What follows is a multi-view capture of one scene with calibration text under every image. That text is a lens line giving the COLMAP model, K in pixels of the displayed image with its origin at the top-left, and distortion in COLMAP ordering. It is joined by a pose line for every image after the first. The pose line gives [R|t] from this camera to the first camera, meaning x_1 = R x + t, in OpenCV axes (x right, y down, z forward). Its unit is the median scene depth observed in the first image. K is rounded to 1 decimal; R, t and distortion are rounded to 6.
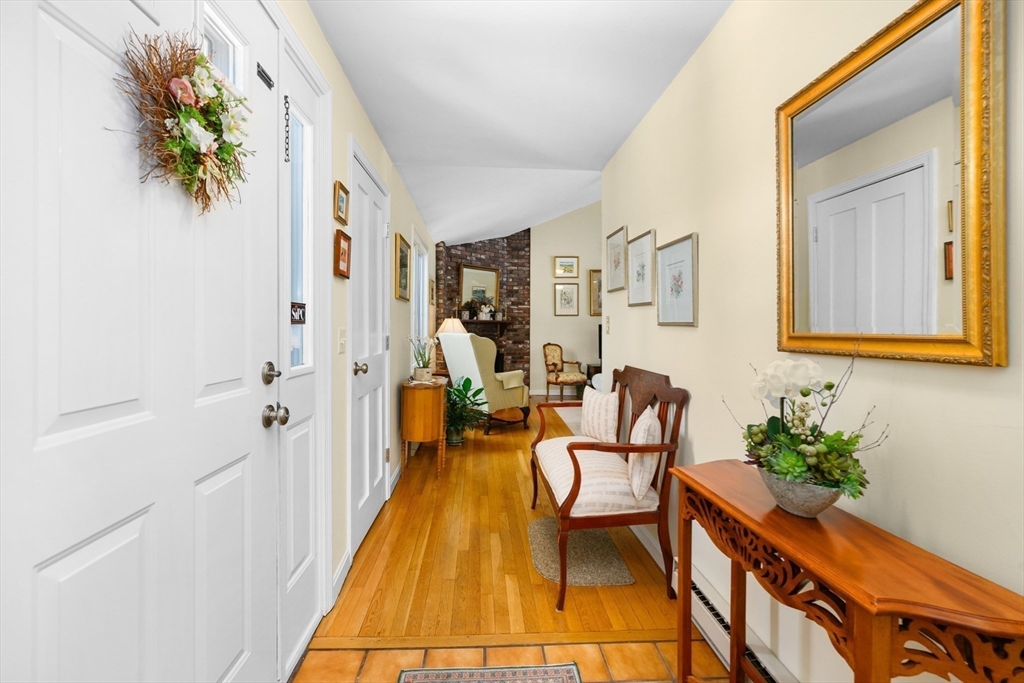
lens RADIAL K [[462.3, 0, 514.7], [0, 462.3, 334.2], [0, 0, 1]] dist [0.002172, -0.000041]
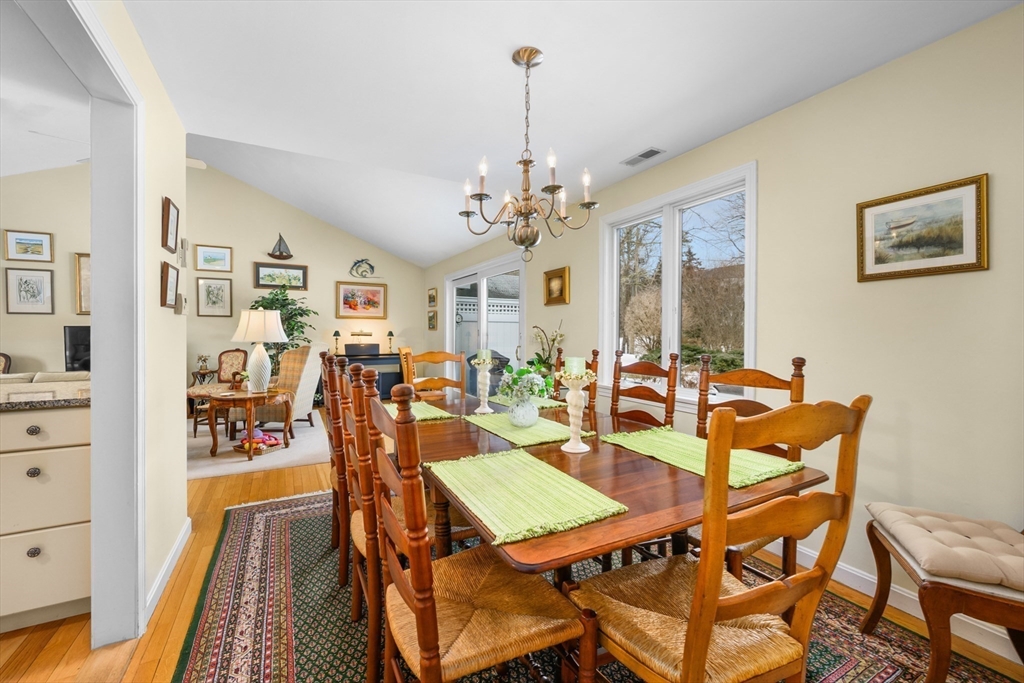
lens RADIAL K [[427.4, 0, 521.0], [0, 427.4, 338.3], [0, 0, 1]] dist [-0.002420, -0.000586]
pose [[0.906601, -0.004434, 0.421965, 0.530692], [0.003084, 0.999988, 0.003882, -0.001854], [-0.421977, -0.002218, 0.906604, 0.075444]]
